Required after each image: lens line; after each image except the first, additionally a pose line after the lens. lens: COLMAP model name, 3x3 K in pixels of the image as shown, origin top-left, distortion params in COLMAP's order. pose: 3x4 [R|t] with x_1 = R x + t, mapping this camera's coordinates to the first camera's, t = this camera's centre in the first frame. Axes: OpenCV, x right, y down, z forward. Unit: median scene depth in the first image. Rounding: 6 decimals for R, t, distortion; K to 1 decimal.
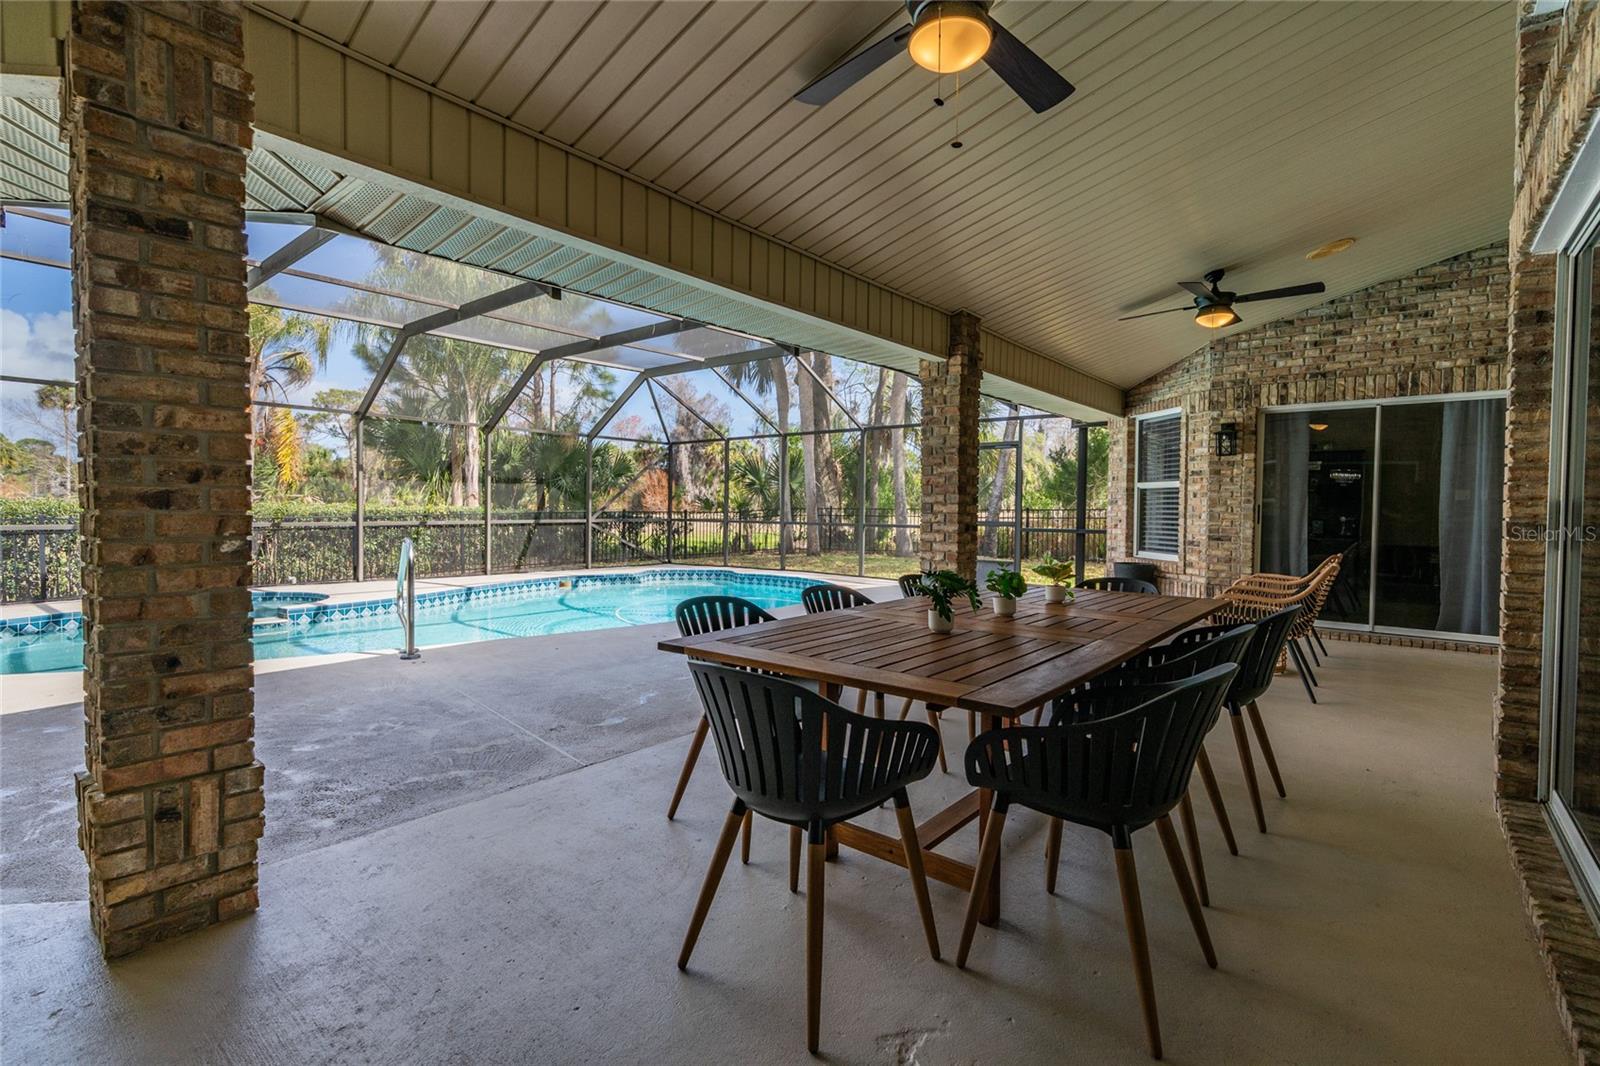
lens RADIAL K [[730.4, 0, 779.6], [0, 730.4, 528.2], [0, 0, 1]] dist [0.016503, 0.000201]
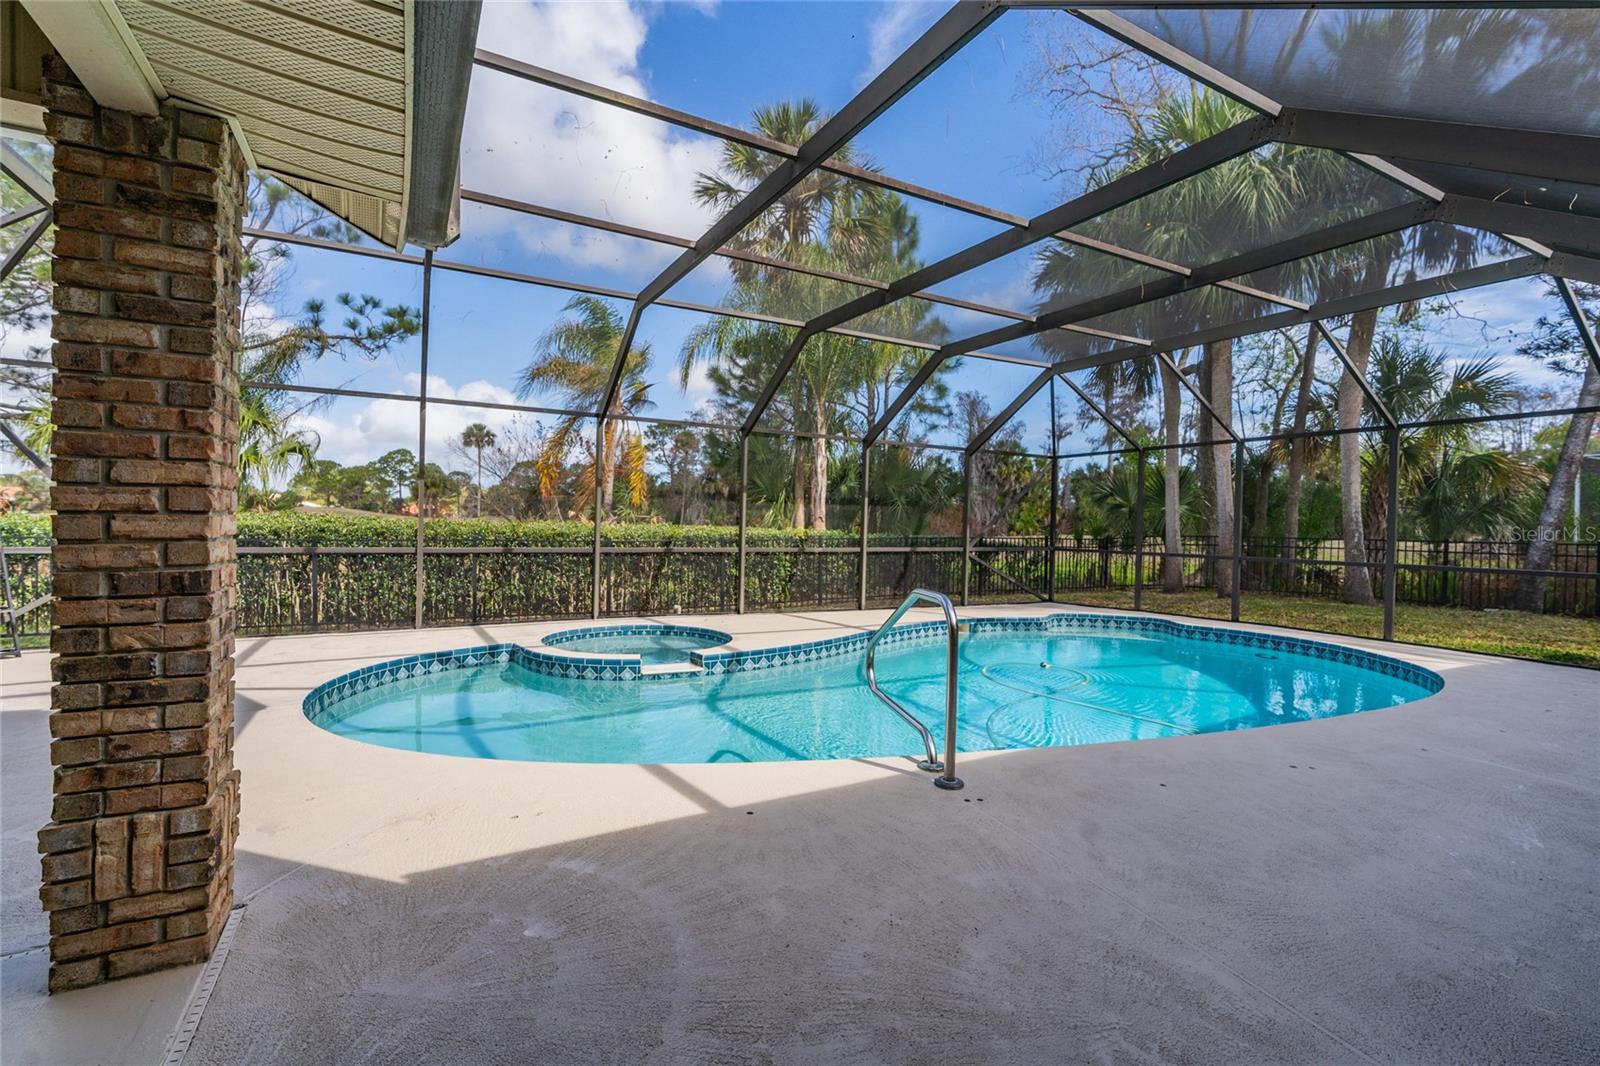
lens RADIAL K [[731.5, 0, 800.0], [0, 731.5, 533.0], [0, 0, 1]] dist [-0.005547, 0.000128]
pose [[0.939933, 0.015758, -0.340996, -0.176818], [-0.023920, 0.999519, -0.019744, -0.009621], [0.340521, 0.026715, 0.939857, 0.156476]]
